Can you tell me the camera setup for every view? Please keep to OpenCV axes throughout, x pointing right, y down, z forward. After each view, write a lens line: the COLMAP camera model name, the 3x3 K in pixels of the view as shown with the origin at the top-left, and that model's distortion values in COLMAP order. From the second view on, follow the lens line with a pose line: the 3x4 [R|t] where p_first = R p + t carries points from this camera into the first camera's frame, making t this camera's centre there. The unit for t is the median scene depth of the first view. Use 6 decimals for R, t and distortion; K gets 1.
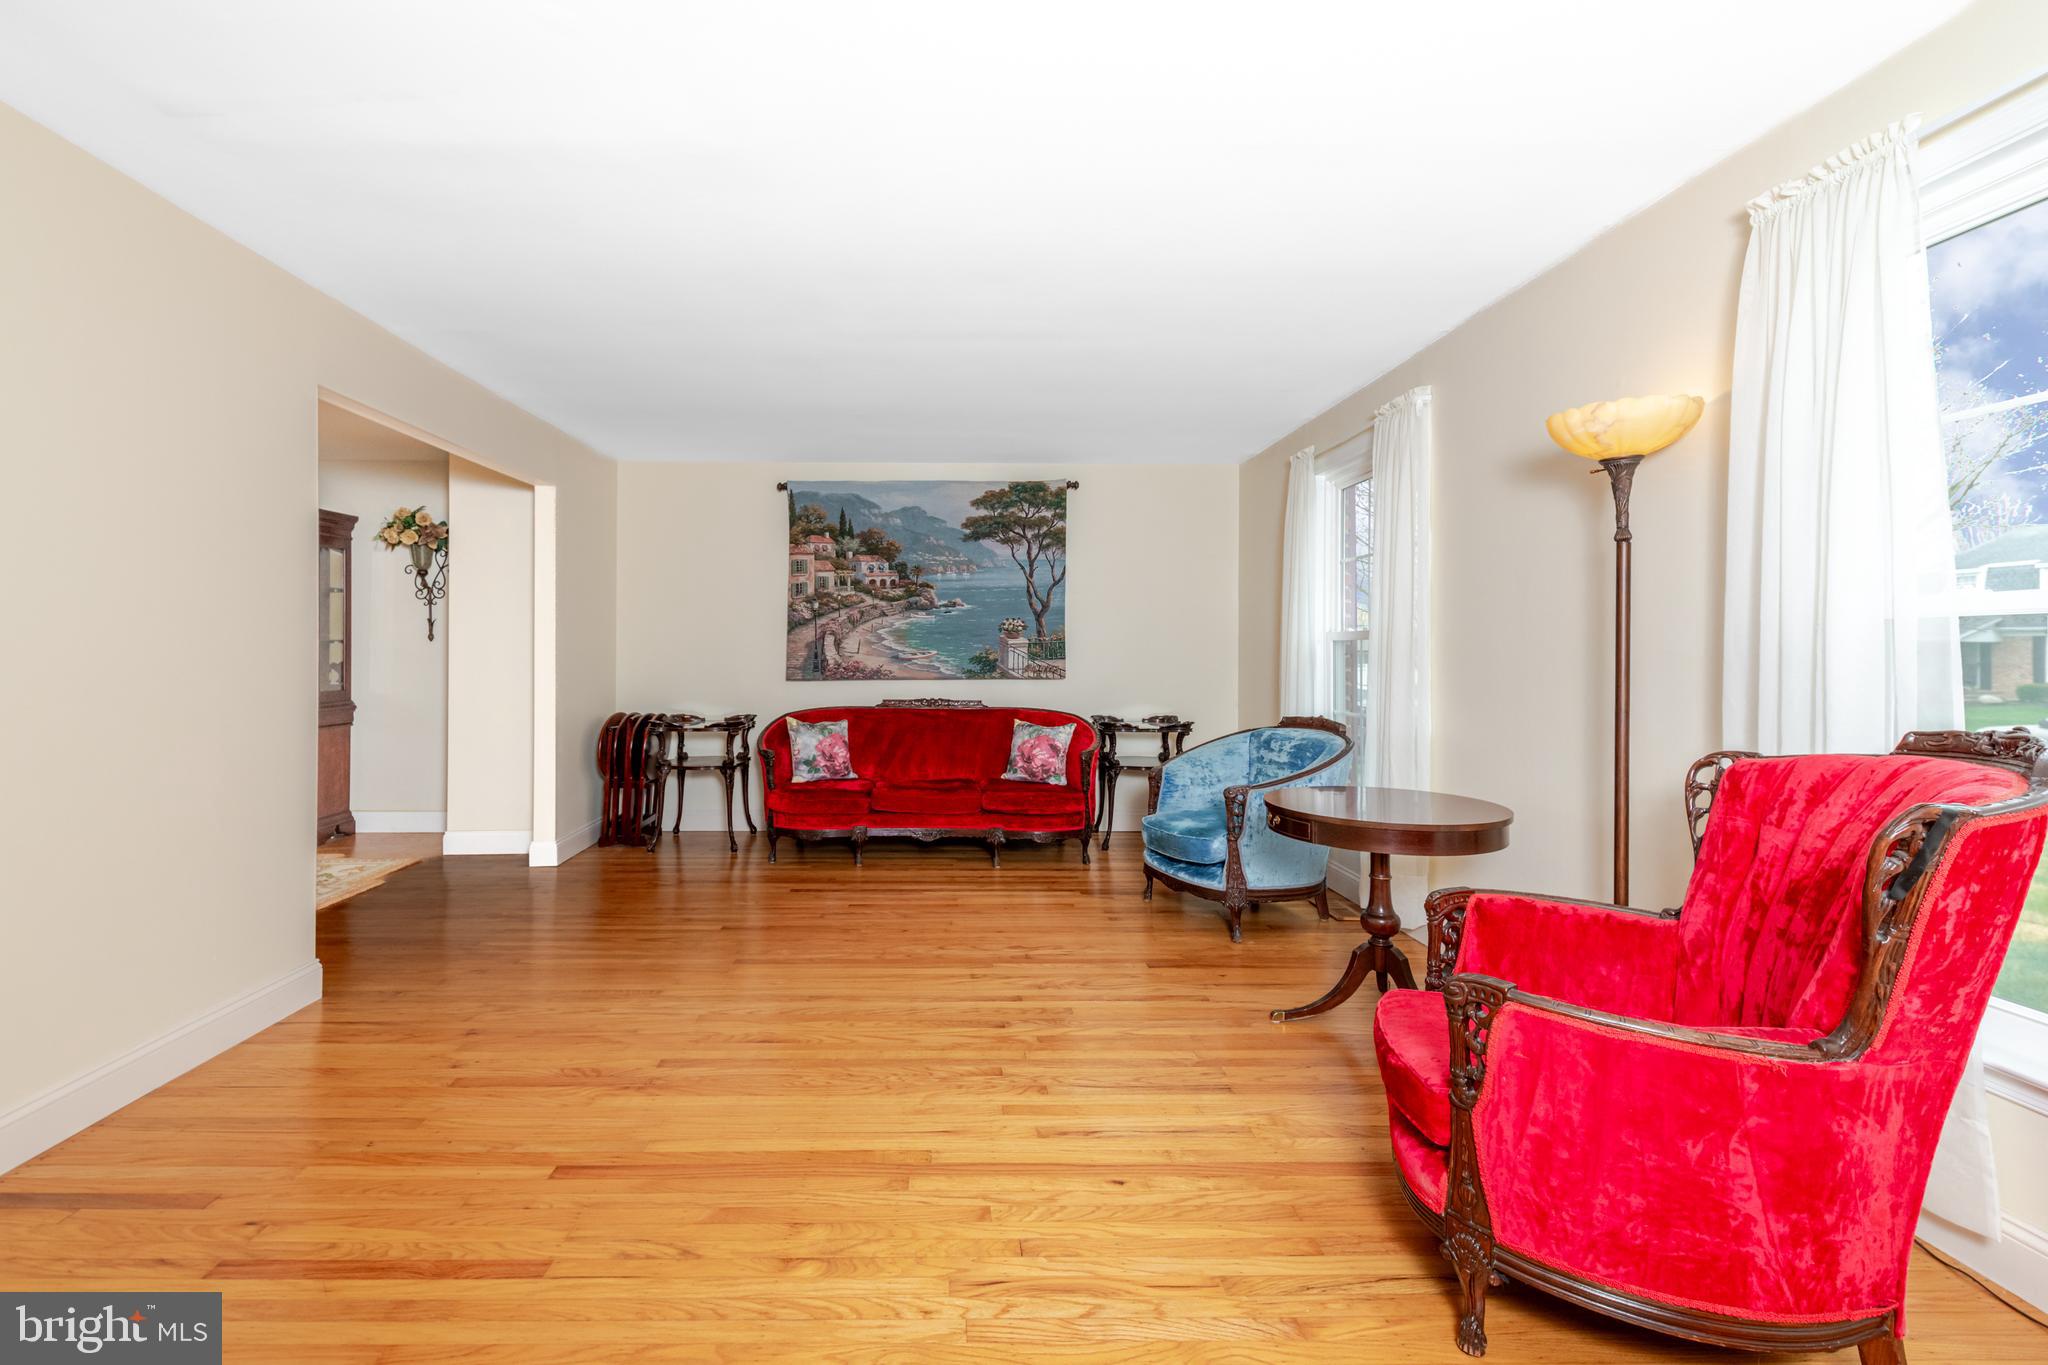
lens RADIAL K [[890.3, 0, 949.7], [0, 890.3, 644.9], [0, 0, 1]] dist [0.015189, -0.000194]
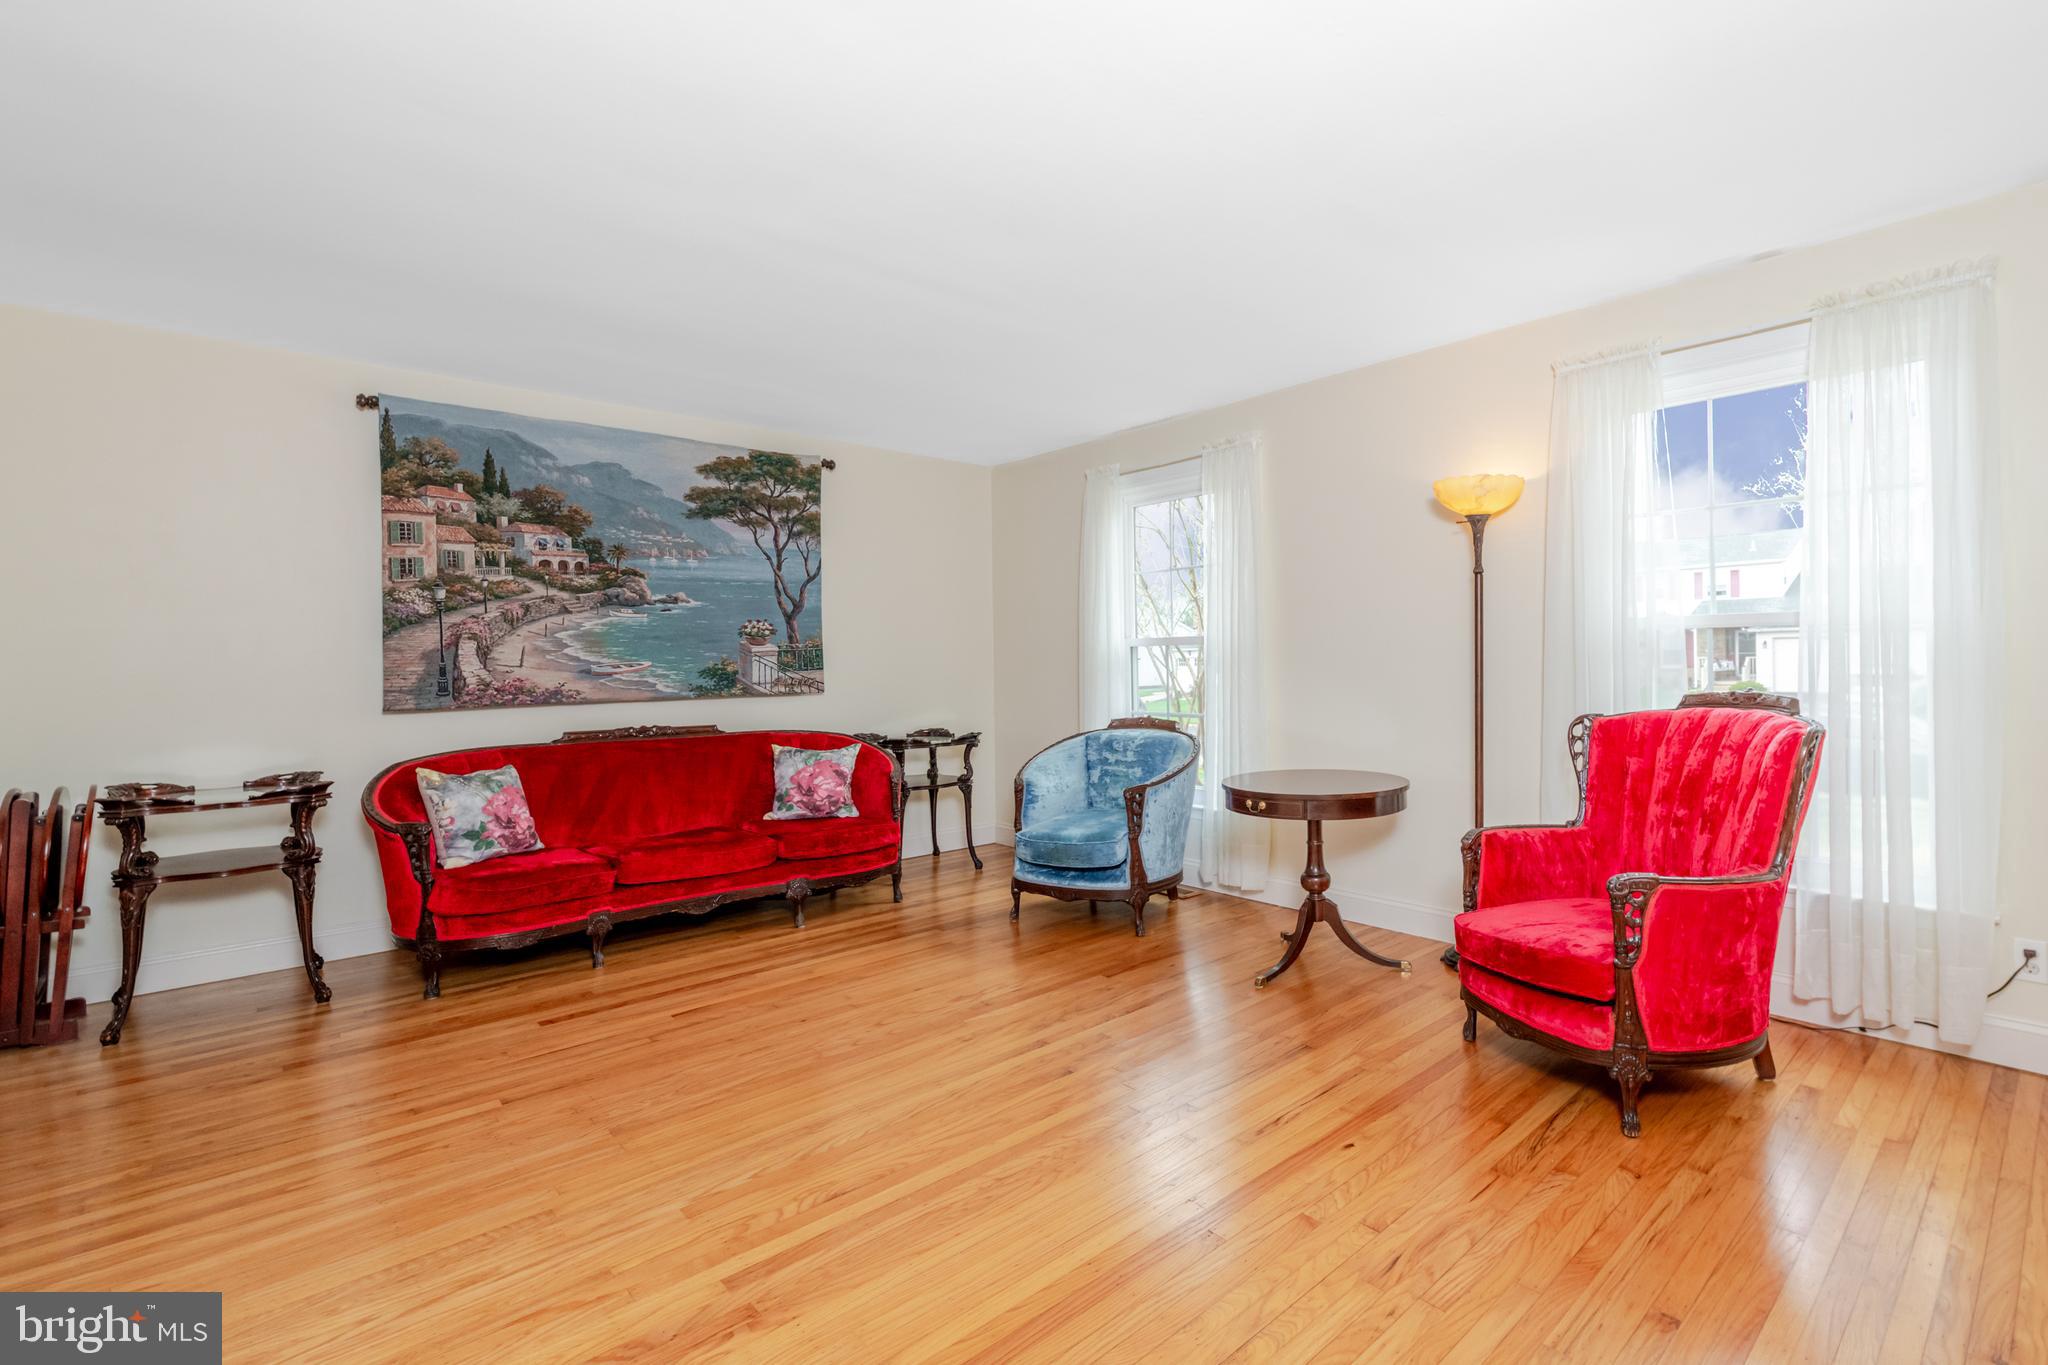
lens RADIAL K [[937.5, 0, 1207.6], [0, 937.5, 659.7], [0, 0, 1]] dist [0.003533, -0.000301]
pose [[0.690595, -0.010965, 0.723159, -0.260386], [0.007757, 0.999940, 0.007754, 0.002503], [-0.723200, 0.000254, 0.690638, 0.122223]]
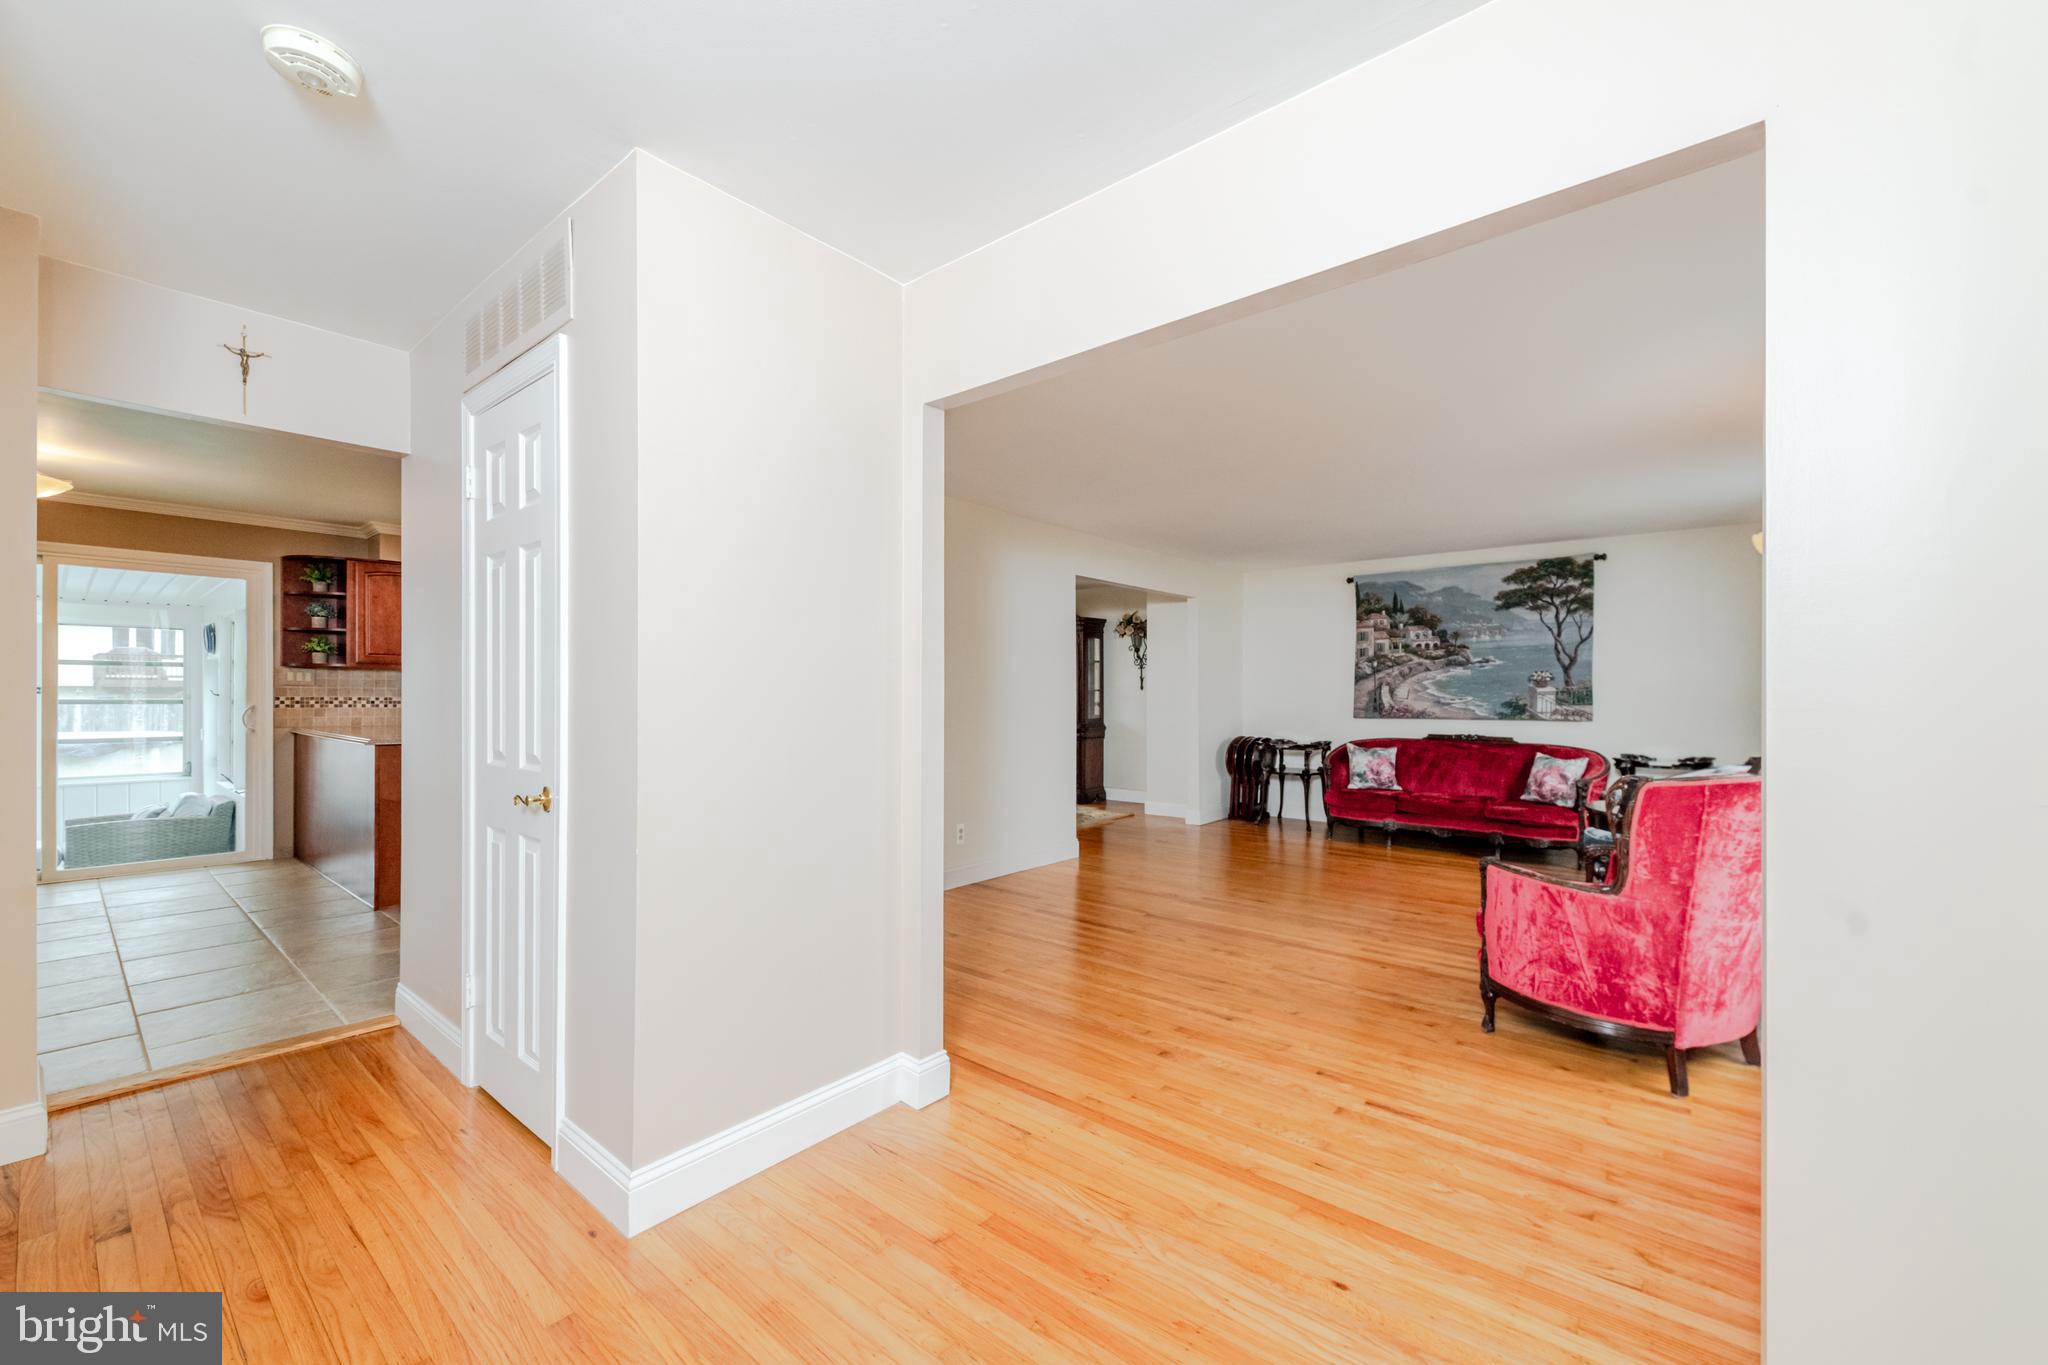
lens RADIAL K [[821.1, 0, 1024.0], [0, 821.1, 682.5], [0, 0, 1]] dist [0.004124, 0.000055]
pose [[0.752342, -0.006974, -0.658736, 0.280498], [0.003014, 0.999970, -0.007144, -0.008081], [0.658766, 0.003389, 0.752340, -0.319609]]
